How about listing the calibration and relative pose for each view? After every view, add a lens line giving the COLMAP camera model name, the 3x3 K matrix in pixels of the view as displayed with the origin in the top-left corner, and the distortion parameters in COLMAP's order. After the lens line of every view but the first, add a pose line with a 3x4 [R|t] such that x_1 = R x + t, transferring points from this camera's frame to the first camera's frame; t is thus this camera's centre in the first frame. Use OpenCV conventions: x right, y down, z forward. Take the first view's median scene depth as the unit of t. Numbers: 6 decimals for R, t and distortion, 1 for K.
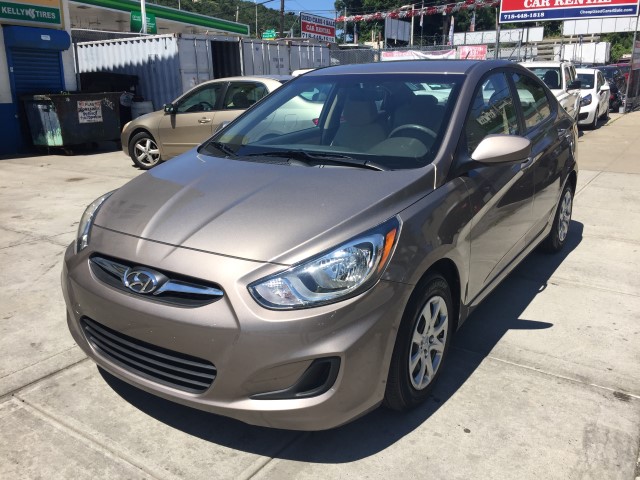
lens RADIAL K [[549.4, 0, 314.5], [0, 549.4, 243.8], [0, 0, 1]] dist [0.085227, -0.130830]
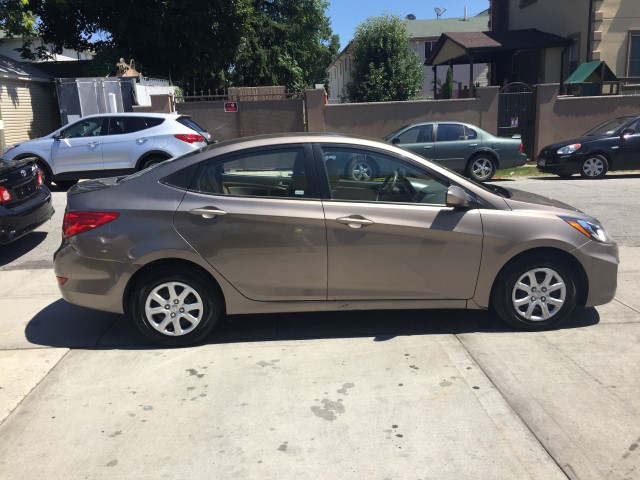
lens RADIAL K [[549.4, 0, 321.0], [0, 549.4, 237.3], [0, 0, 1]] dist [0.085227, -0.130830]
pose [[-0.612428, -0.139001, 0.778210, -1.062859], [0.247217, 0.901369, 0.355552, -0.719566], [-0.750876, 0.410137, -0.517661, 2.228771]]
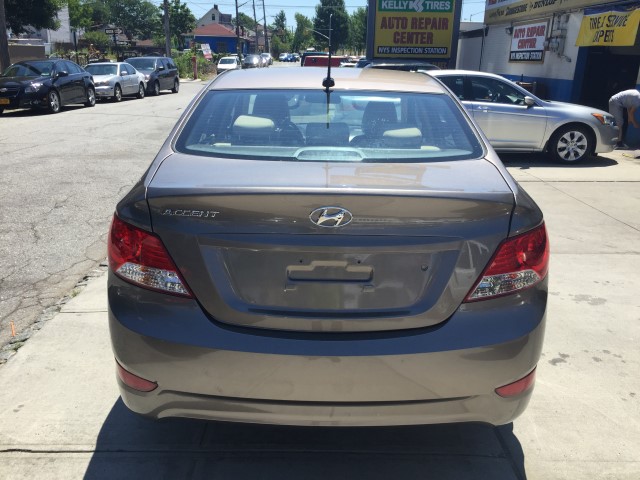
lens RADIAL K [[549.4, 0, 316.7], [0, 549.4, 238.9], [0, 0, 1]] dist [0.085227, -0.130830]
pose [[-0.825725, 0.159122, -0.541164, 0.947357], [-0.167013, 0.847402, 0.504000, -0.710891], [0.538781, 0.506547, -0.673145, 2.264470]]
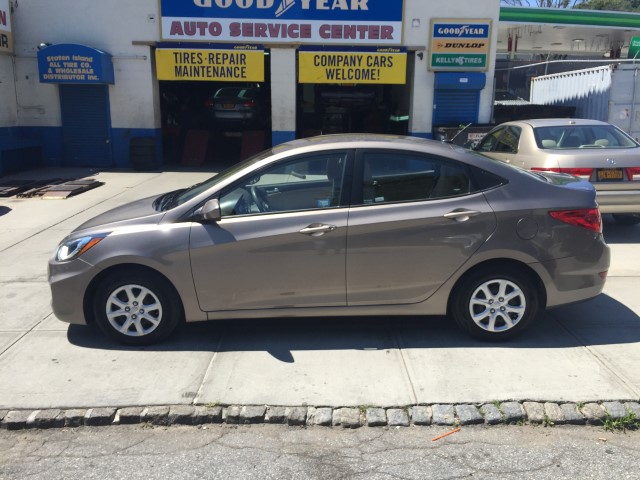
lens RADIAL K [[549.4, 0, 323.8], [0, 549.4, 243.8], [0, 0, 1]] dist [0.085227, -0.130830]
pose [[0.562083, 0.205706, -0.801091, 1.534065], [-0.225174, 0.970050, 0.091099, -0.257022], [0.795838, 0.129180, 0.591569, 0.339438]]
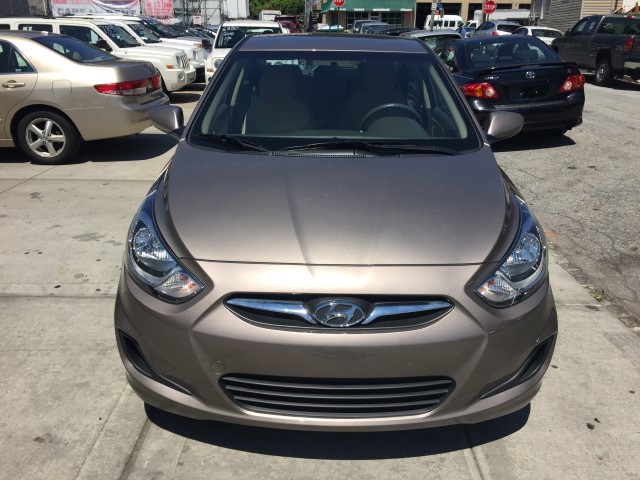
lens RADIAL K [[549.4, 0, 320.3], [0, 549.4, 241.8], [0, 0, 1]] dist [0.085227, -0.130830]
pose [[0.823719, -0.181549, 0.537147, -0.568819], [0.139105, 0.983107, 0.118959, -0.108790], [-0.549670, -0.023269, 0.835058, 0.217221]]
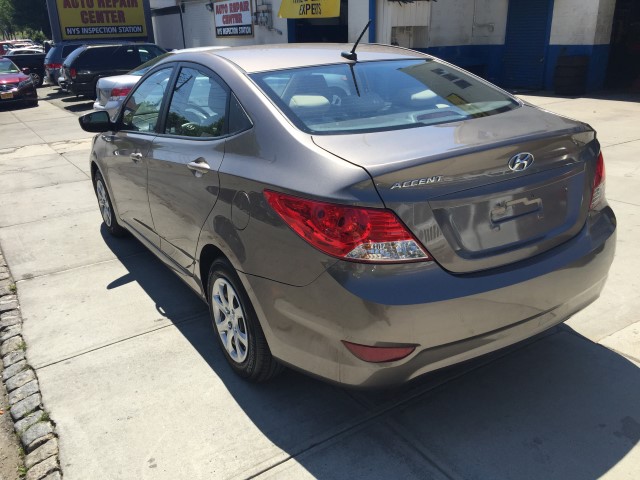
lens RADIAL K [[549.4, 0, 316.8], [0, 549.4, 238.4], [0, 0, 1]] dist [0.085227, -0.130830]
pose [[-0.399059, 0.330922, -0.855128, 1.348425], [-0.206580, 0.876179, 0.435472, -0.604703], [0.893352, 0.350431, -0.281285, 1.867324]]
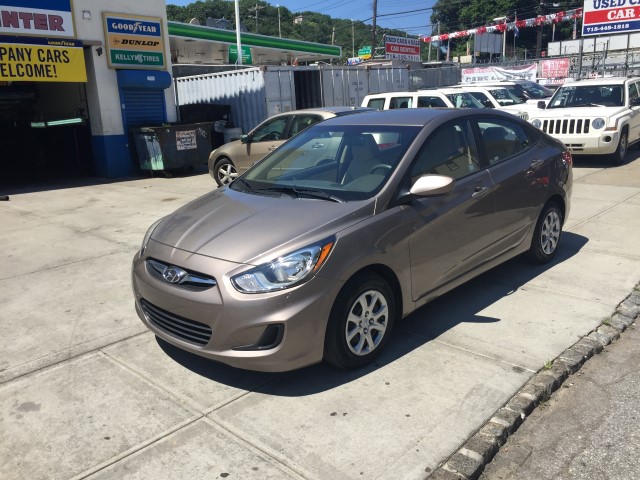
lens RADIAL K [[549.4, 0, 314.7], [0, 549.4, 243.0], [0, 0, 1]] dist [0.085227, -0.130830]
pose [[0.984551, 0.006917, -0.174959, 0.260850], [-0.011205, 0.999660, -0.023537, 0.006821], [0.174737, 0.025134, 0.984294, -0.345832]]
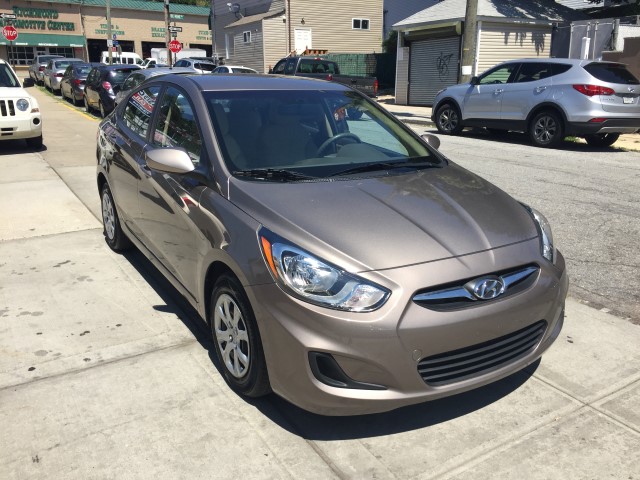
lens RADIAL K [[549.4, 0, 324.3], [0, 549.4, 238.5], [0, 0, 1]] dist [0.085227, -0.130830]
pose [[0.393290, -0.246174, 0.885845, -1.034068], [0.238647, 0.957798, 0.160218, -0.211401], [-0.887903, 0.148392, 0.435441, 0.578206]]
